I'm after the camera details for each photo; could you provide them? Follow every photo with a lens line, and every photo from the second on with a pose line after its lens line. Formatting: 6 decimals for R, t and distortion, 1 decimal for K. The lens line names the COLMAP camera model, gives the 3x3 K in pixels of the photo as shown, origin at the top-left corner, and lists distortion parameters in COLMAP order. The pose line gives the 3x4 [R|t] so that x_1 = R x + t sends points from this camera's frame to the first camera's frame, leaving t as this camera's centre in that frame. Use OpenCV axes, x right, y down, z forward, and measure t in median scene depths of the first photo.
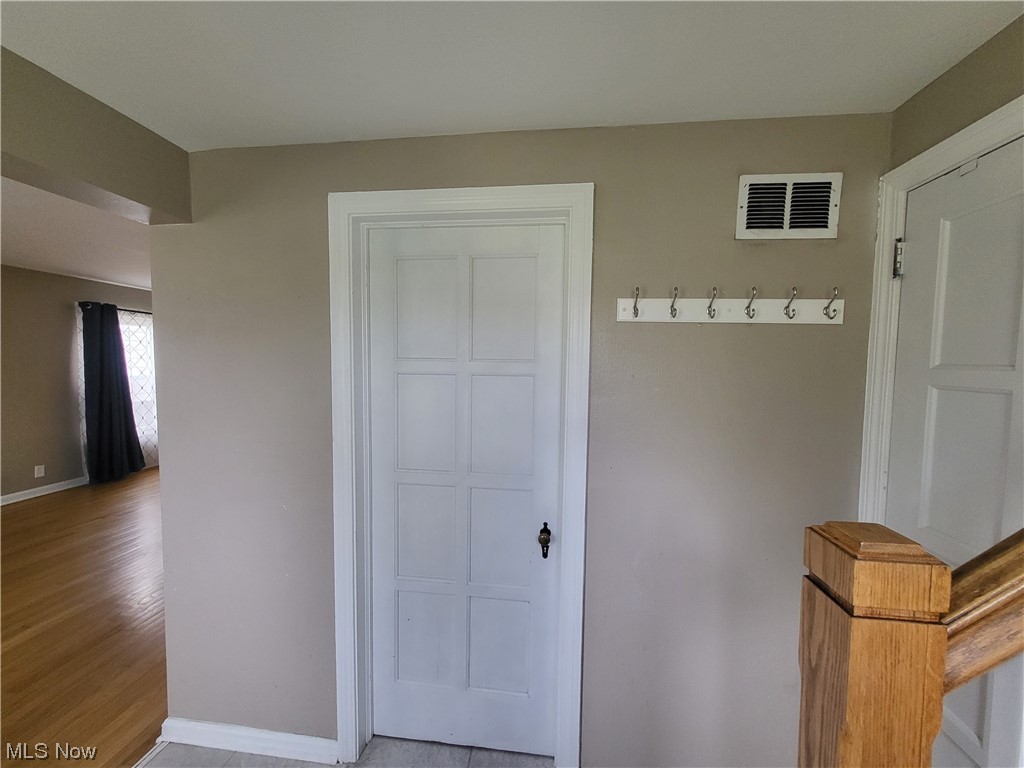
lens RADIAL K [[396.9, 0, 512.0], [0, 396.9, 384.0], [0, 0, 1]] dist [-0.000491, -0.000067]
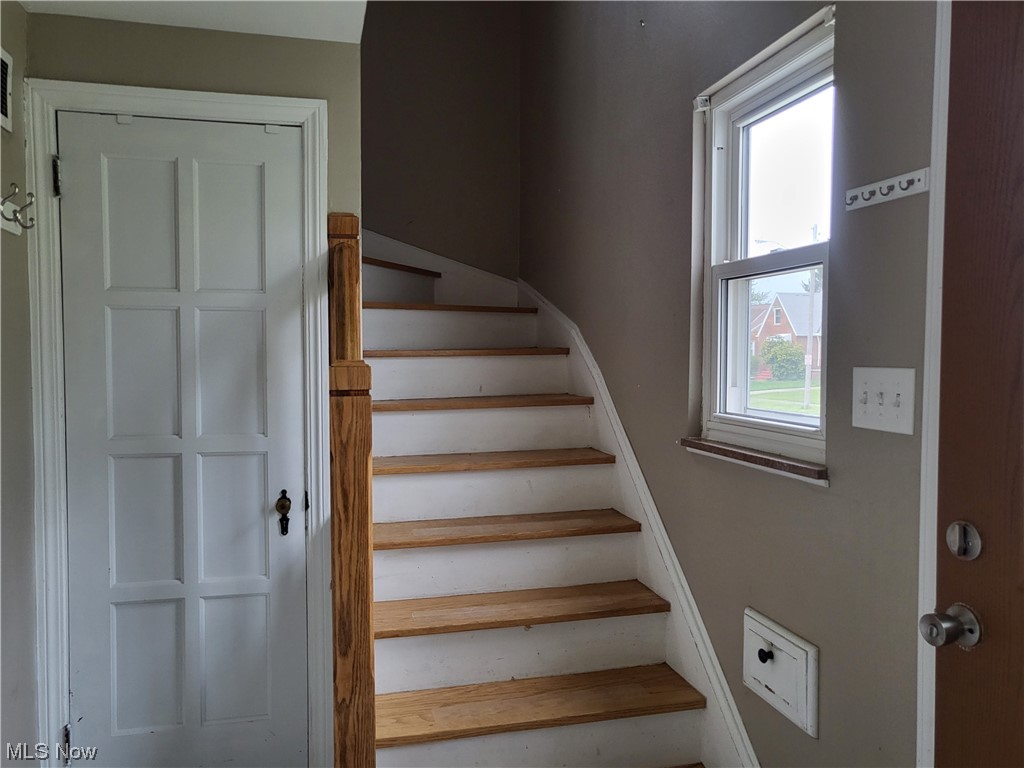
lens RADIAL K [[789.9, 0, 495.0], [0, 789.9, 383.2], [0, 0, 1]] dist [-0.022014, 0.079878]
pose [[-0.390580, -0.048461, 0.919293, -1.253323], [0.063249, 0.994841, 0.079316, 0.102993], [-0.918394, 0.089124, -0.385500, 0.801993]]
